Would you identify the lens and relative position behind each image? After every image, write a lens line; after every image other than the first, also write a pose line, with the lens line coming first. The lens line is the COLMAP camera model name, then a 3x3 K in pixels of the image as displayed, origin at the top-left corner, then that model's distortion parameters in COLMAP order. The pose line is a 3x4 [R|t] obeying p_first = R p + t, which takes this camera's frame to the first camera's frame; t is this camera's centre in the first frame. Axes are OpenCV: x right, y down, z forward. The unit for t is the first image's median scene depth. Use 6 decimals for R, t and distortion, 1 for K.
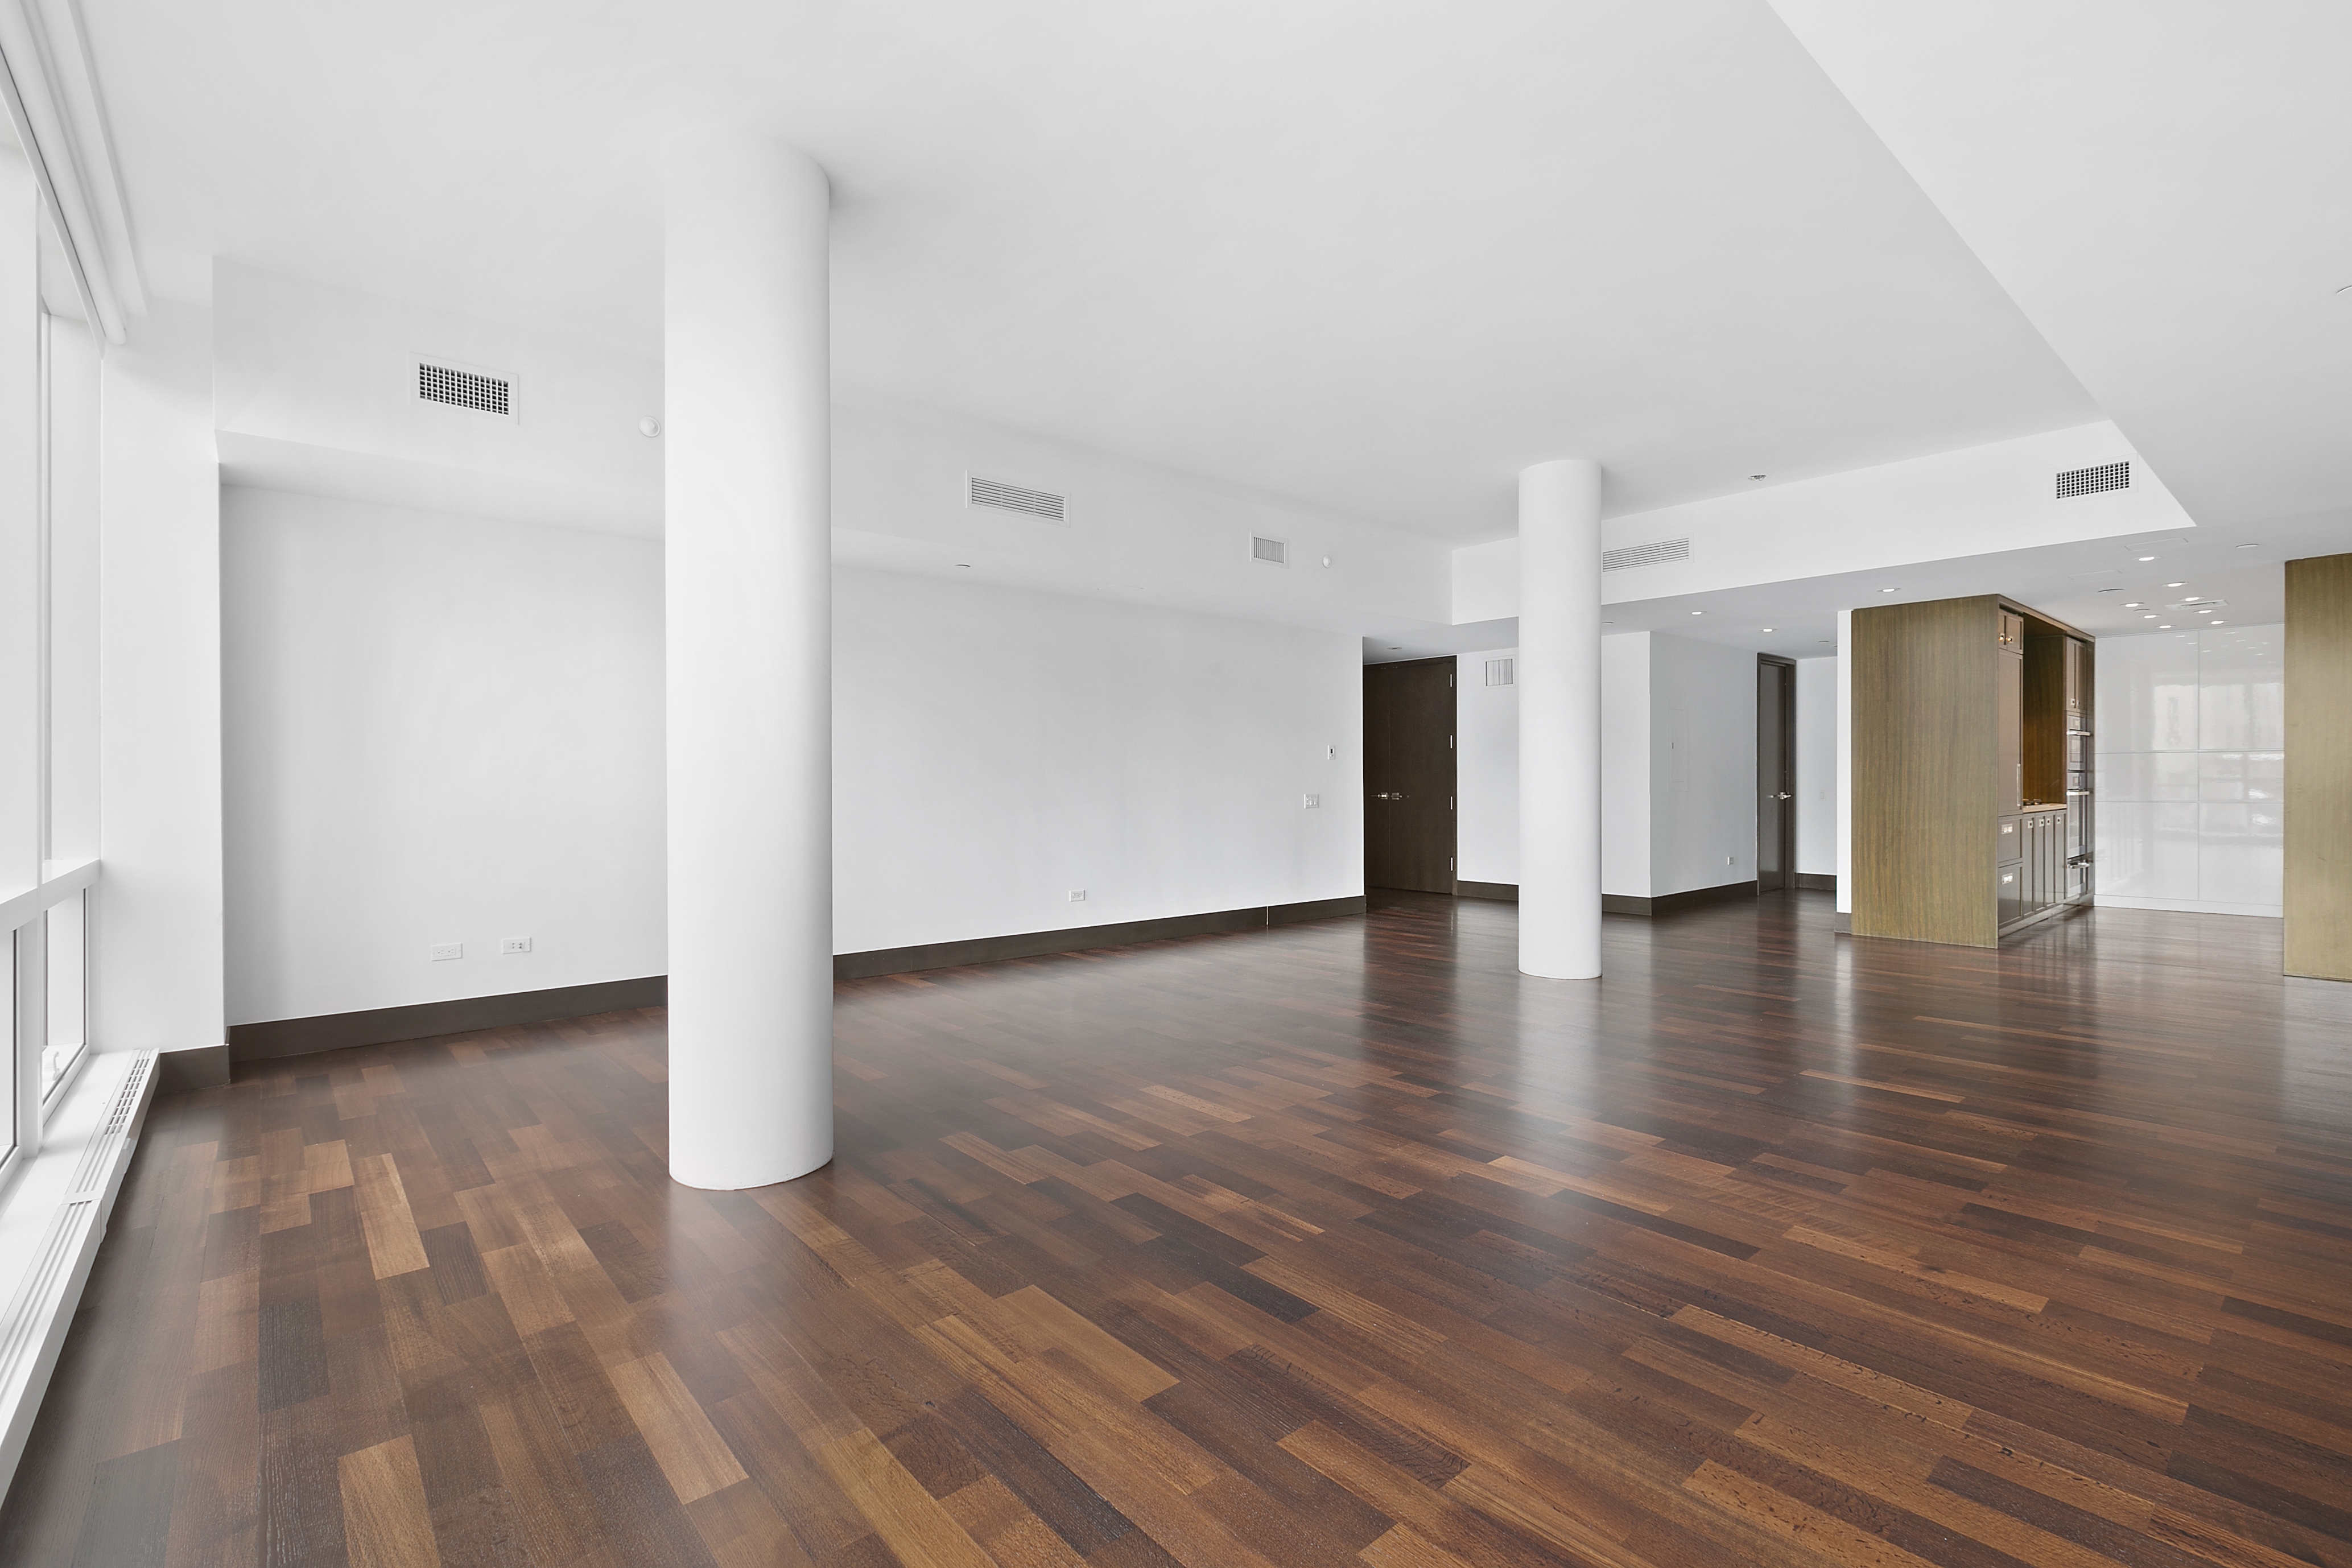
lens RADIAL K [[1061.7, 0, 1177.7], [0, 1061.7, 783.4], [0, 0, 1]] dist [-0.005104, 0.000656]
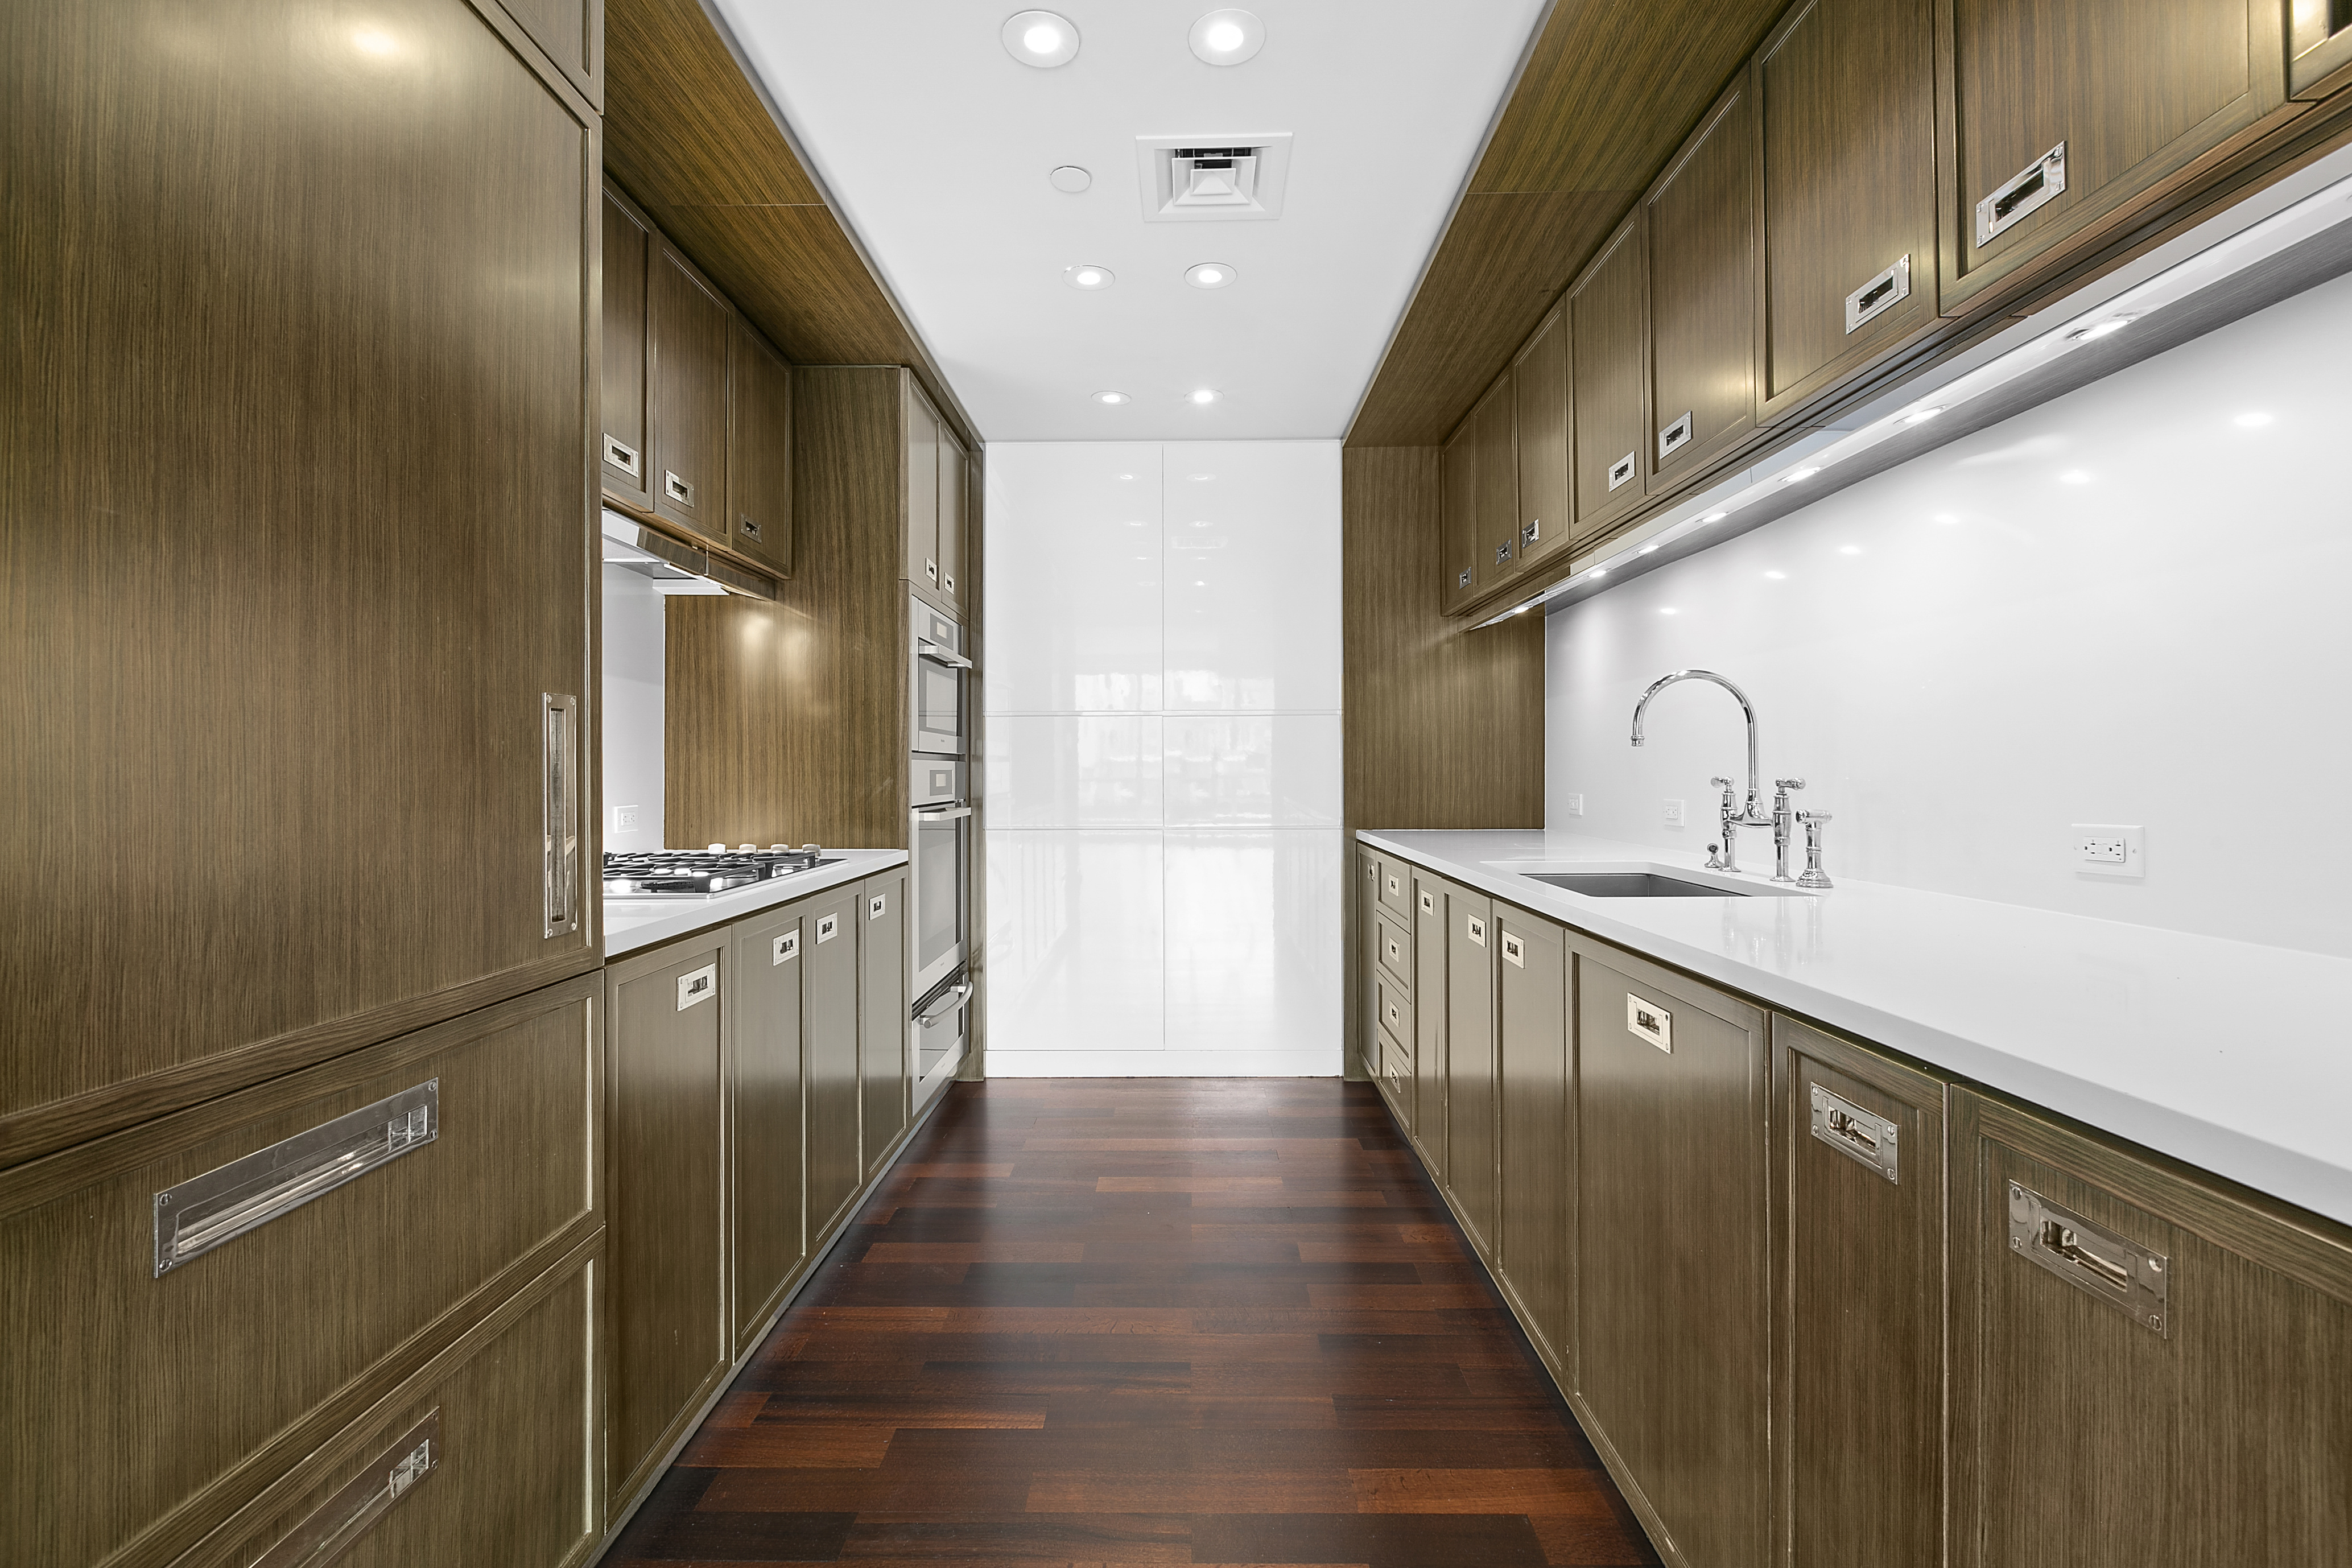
lens RADIAL K [[1061.7, 0, 1176.3], [0, 1061.7, 775.8], [0, 0, 1]] dist [-0.005104, 0.000656]
pose [[0.667740, -0.000926, 0.744394, 0.612864], [0.004868, 0.999983, -0.003122, -0.002602], [-0.744379, 0.005709, 0.667733, 0.673280]]
